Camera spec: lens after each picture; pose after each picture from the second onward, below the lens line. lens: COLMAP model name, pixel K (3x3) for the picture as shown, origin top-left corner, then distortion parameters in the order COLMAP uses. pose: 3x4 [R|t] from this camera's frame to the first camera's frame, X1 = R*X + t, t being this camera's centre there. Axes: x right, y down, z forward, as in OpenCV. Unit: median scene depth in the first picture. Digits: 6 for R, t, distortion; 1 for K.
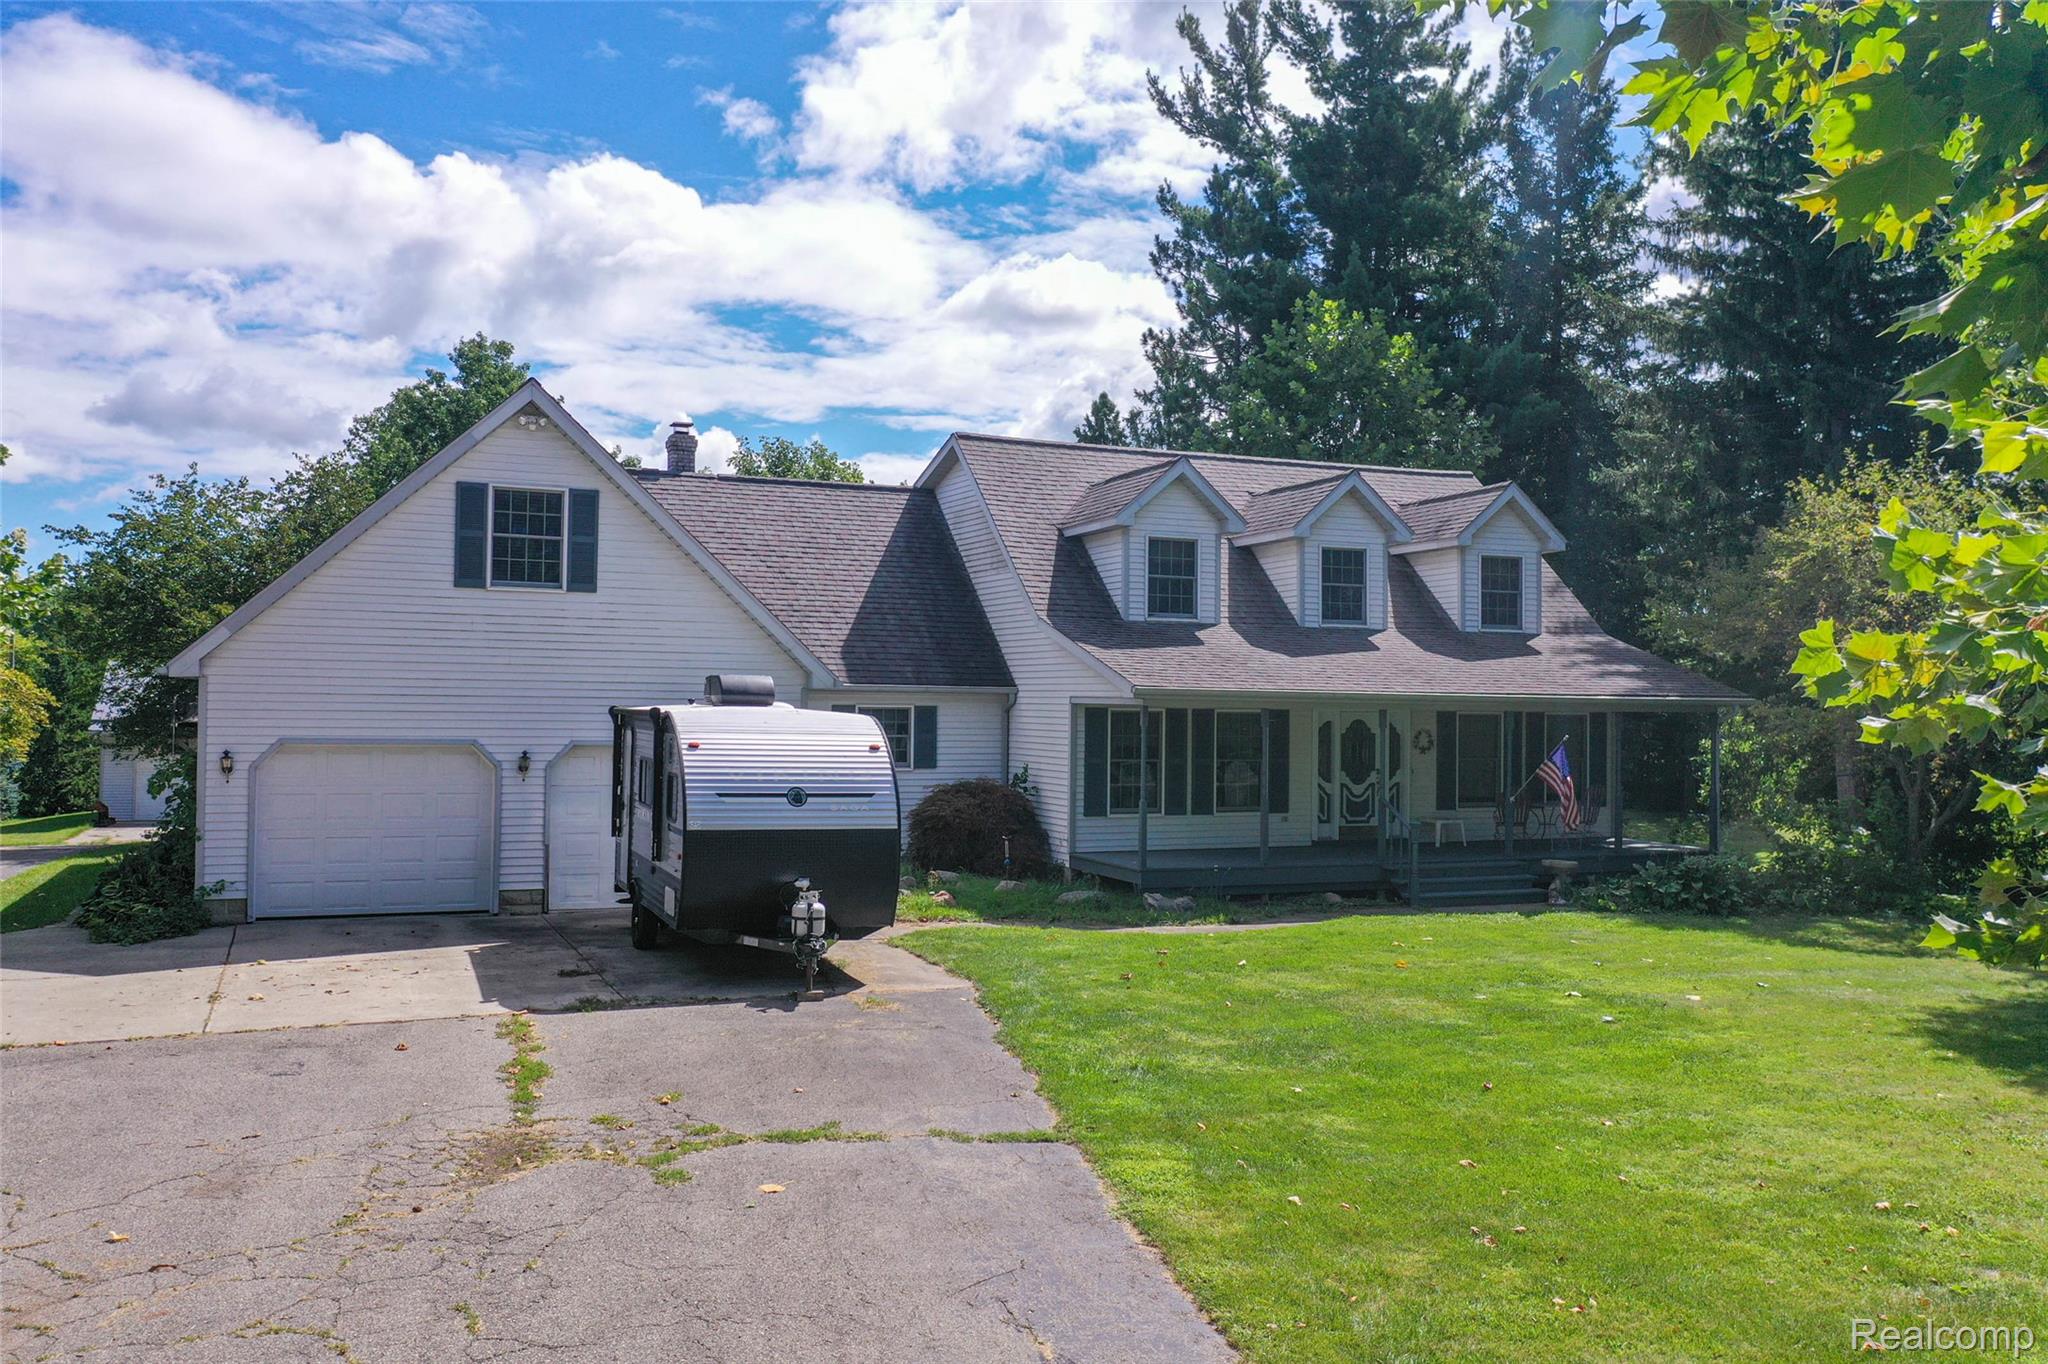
lens RADIAL K [[1650.1, 0, 1015.6], [0, 1650.1, 669.5], [0, 0, 1]] dist [0.004669, 0.006233]
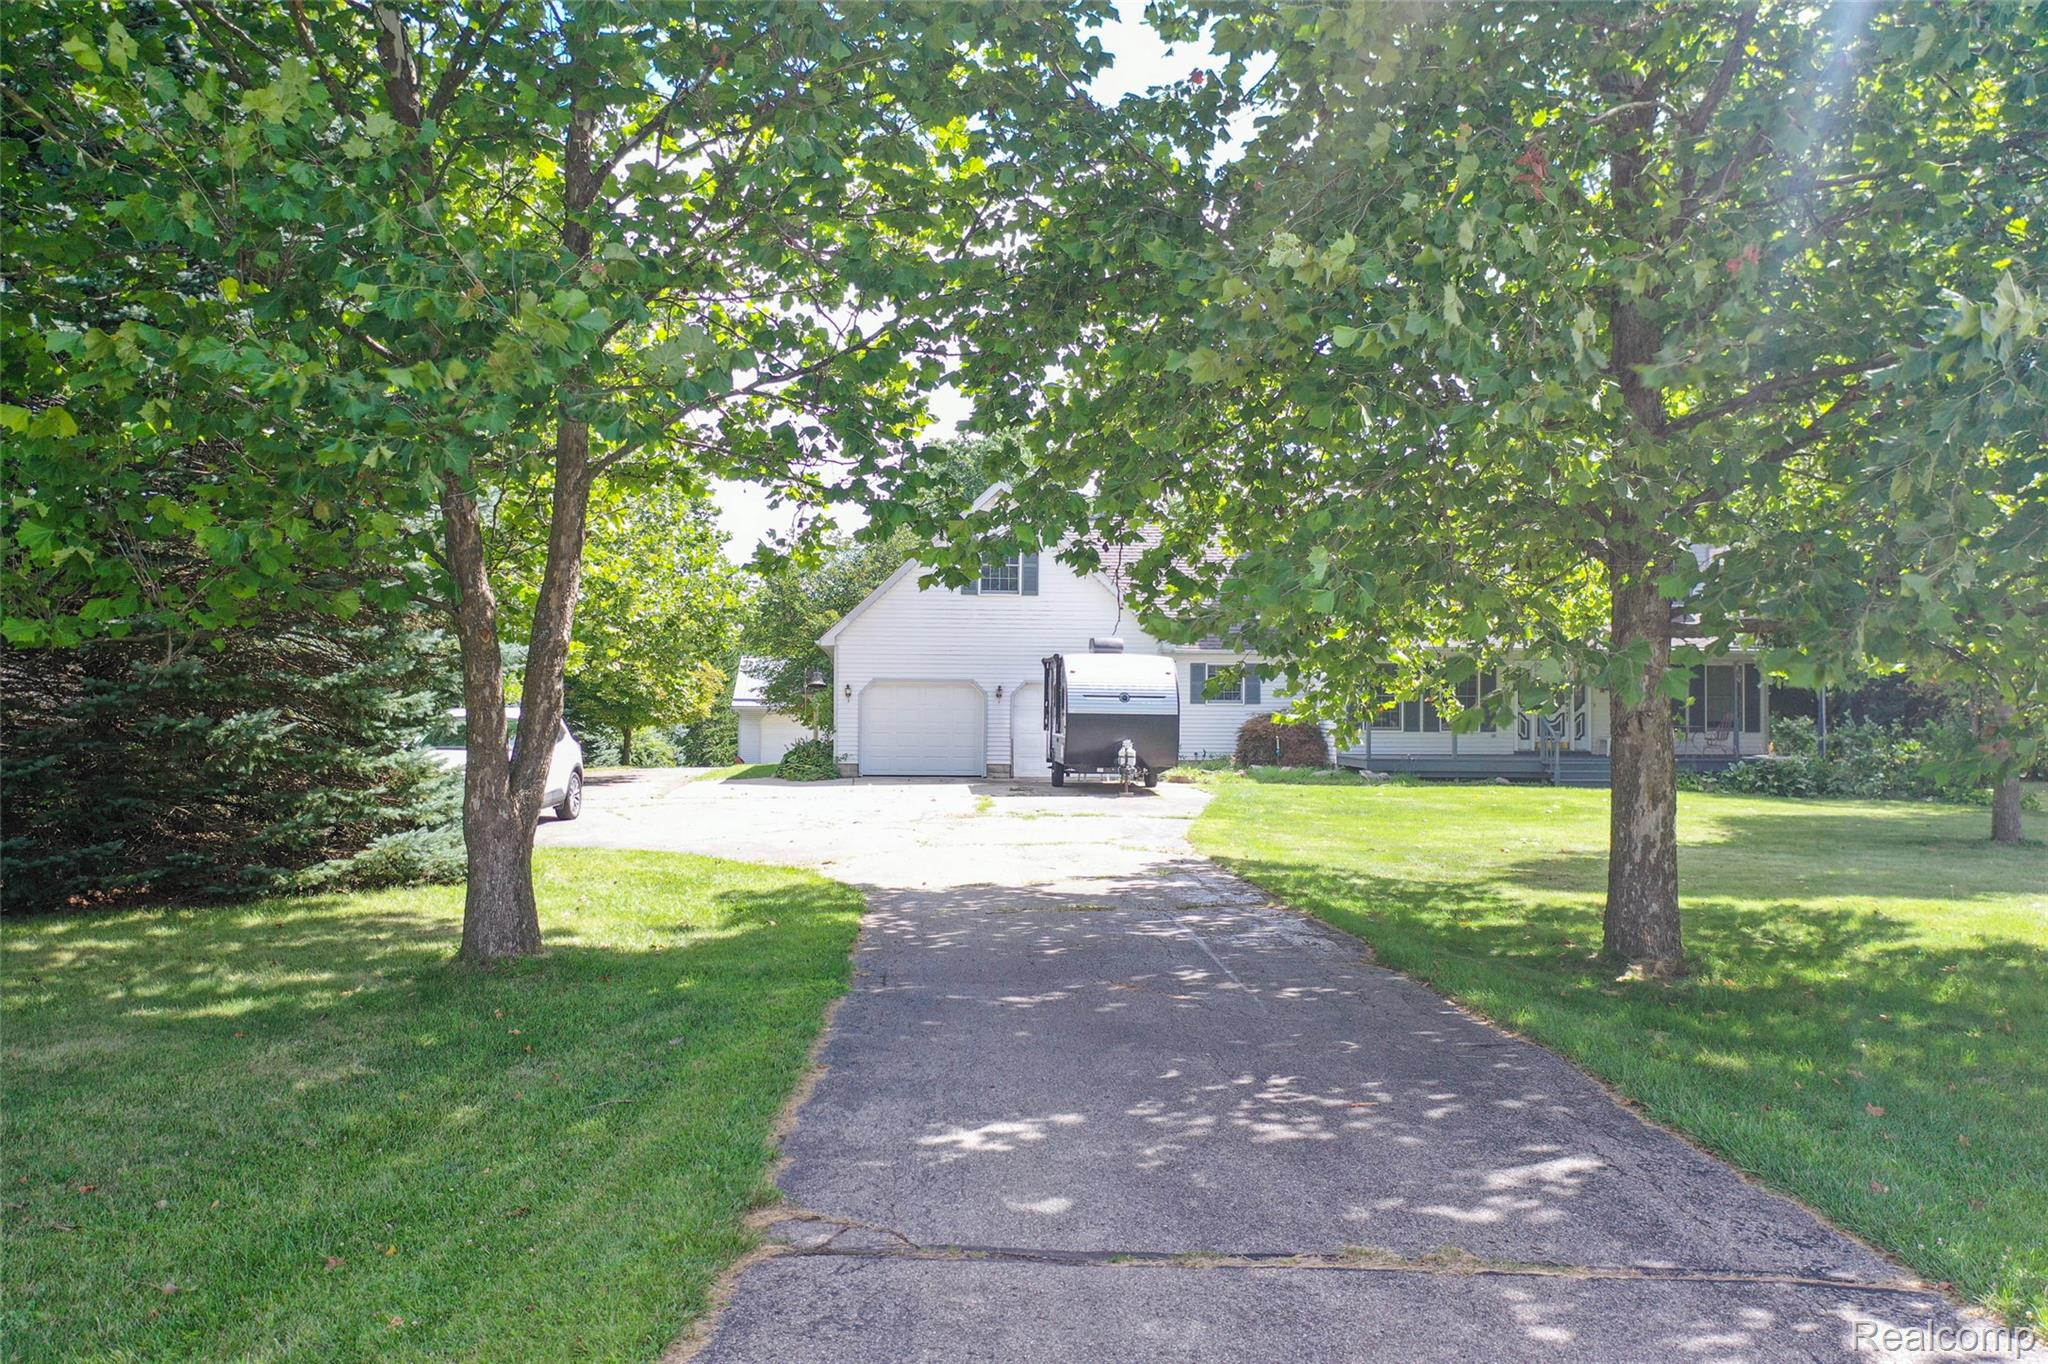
lens RADIAL K [[1650.1, 0, 1014.3], [0, 1650.1, 684.3], [0, 0, 1]] dist [0.004669, 0.006233]
pose [[0.950560, -0.010217, -0.310374, 0.213852], [0.012672, 0.999902, 0.005896, 0.029937], [0.310283, -0.009537, 0.950596, -0.543707]]
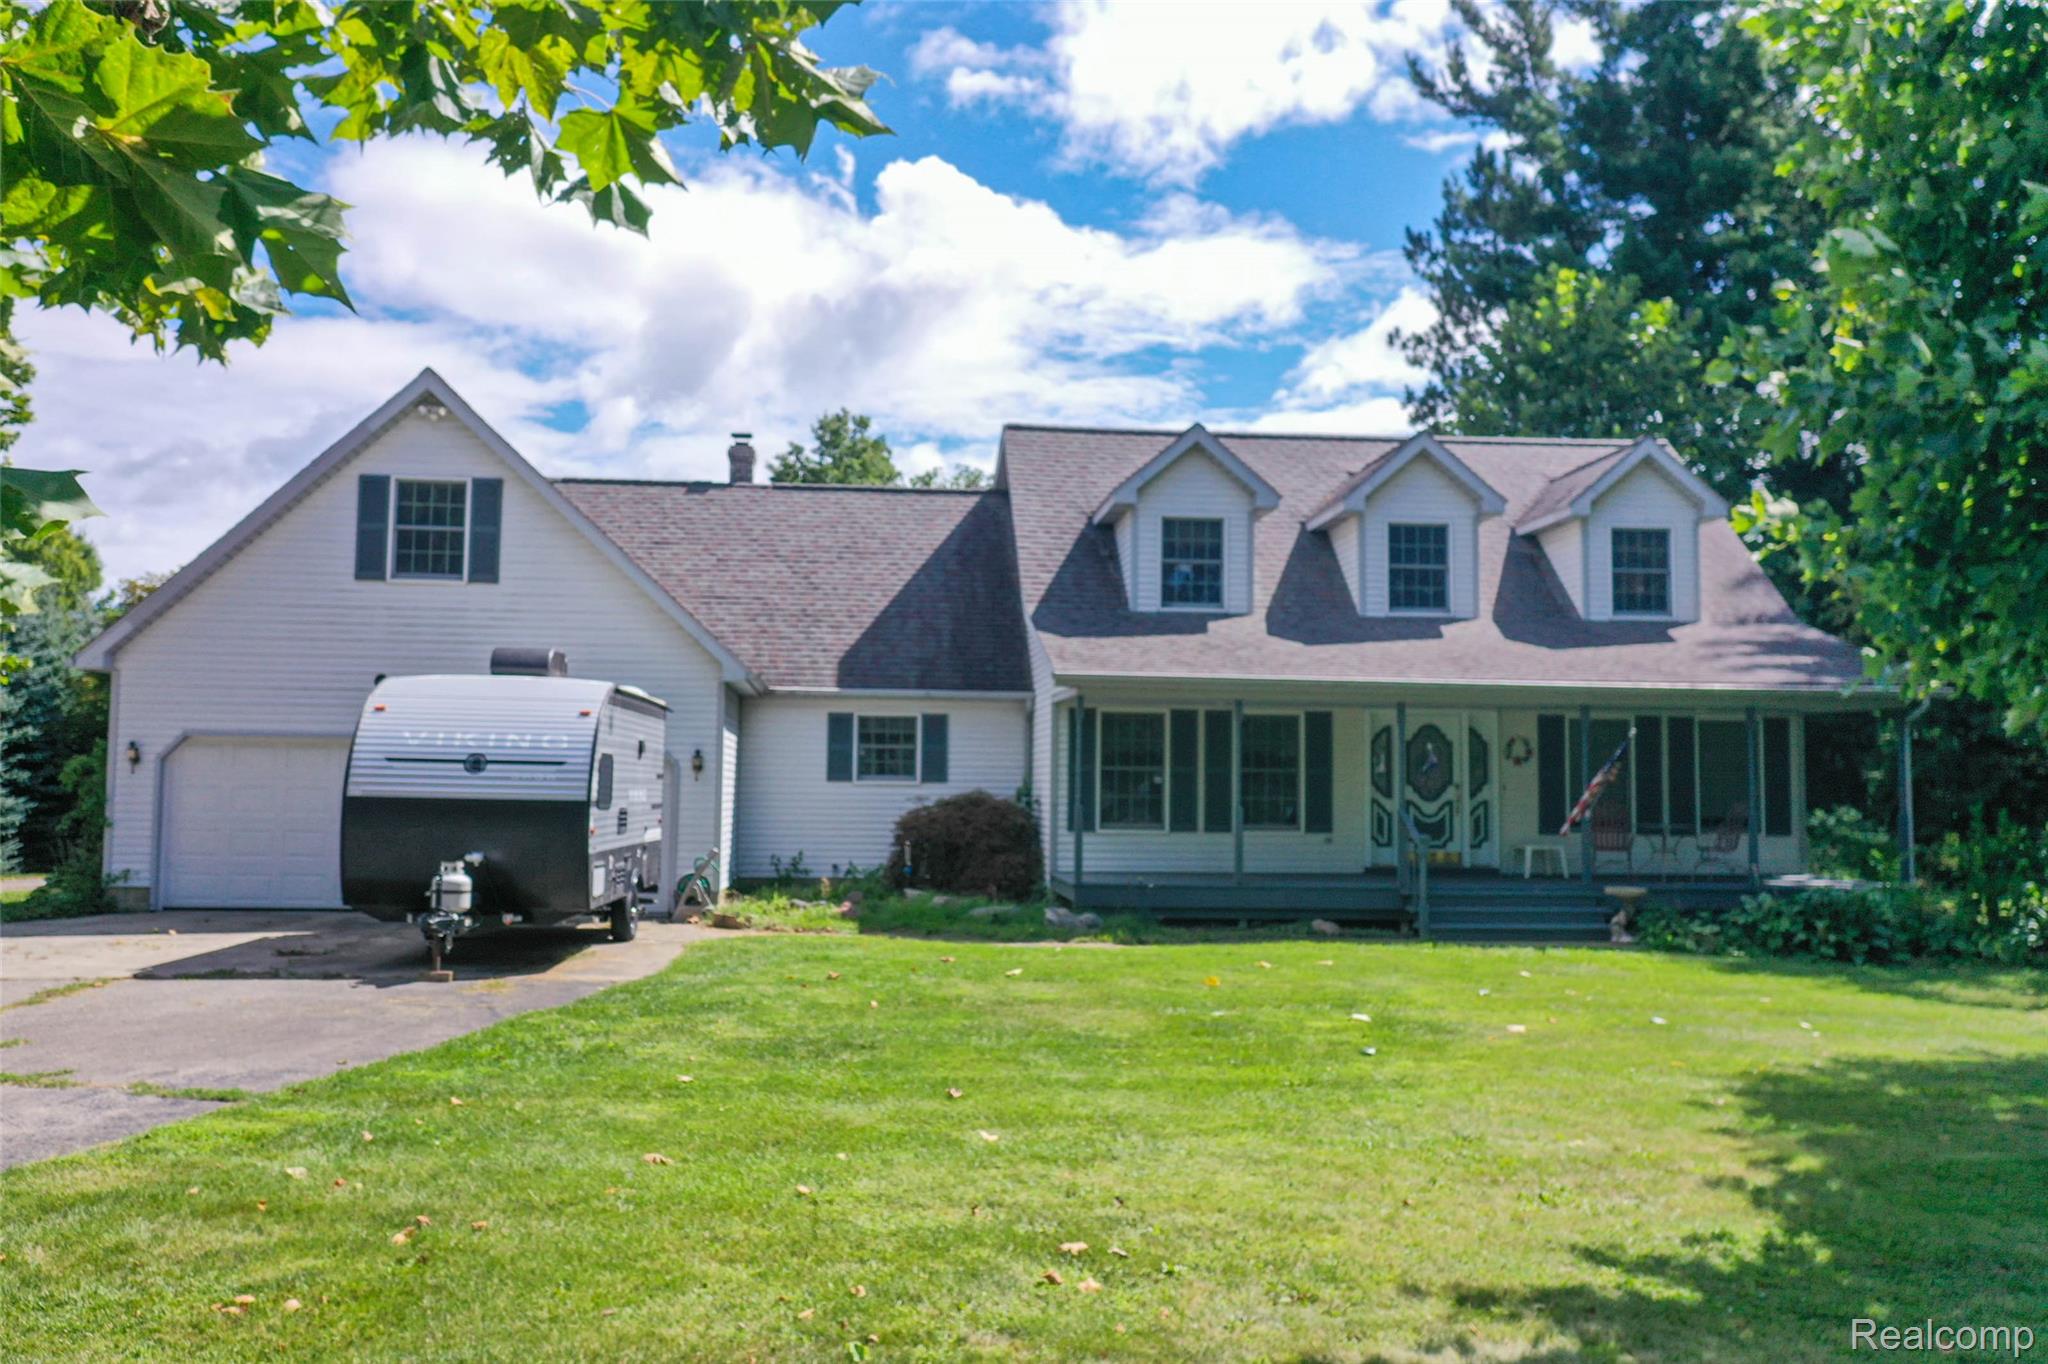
lens RADIAL K [[1650.1, 0, 1017.1], [0, 1650.1, 697.5], [0, 0, 1]] dist [0.004669, 0.006233]
pose [[0.953167, -0.017037, -0.301965, 0.266884], [0.006948, 0.999382, -0.034455, 0.045280], [0.302365, 0.030744, 0.952696, 0.138561]]
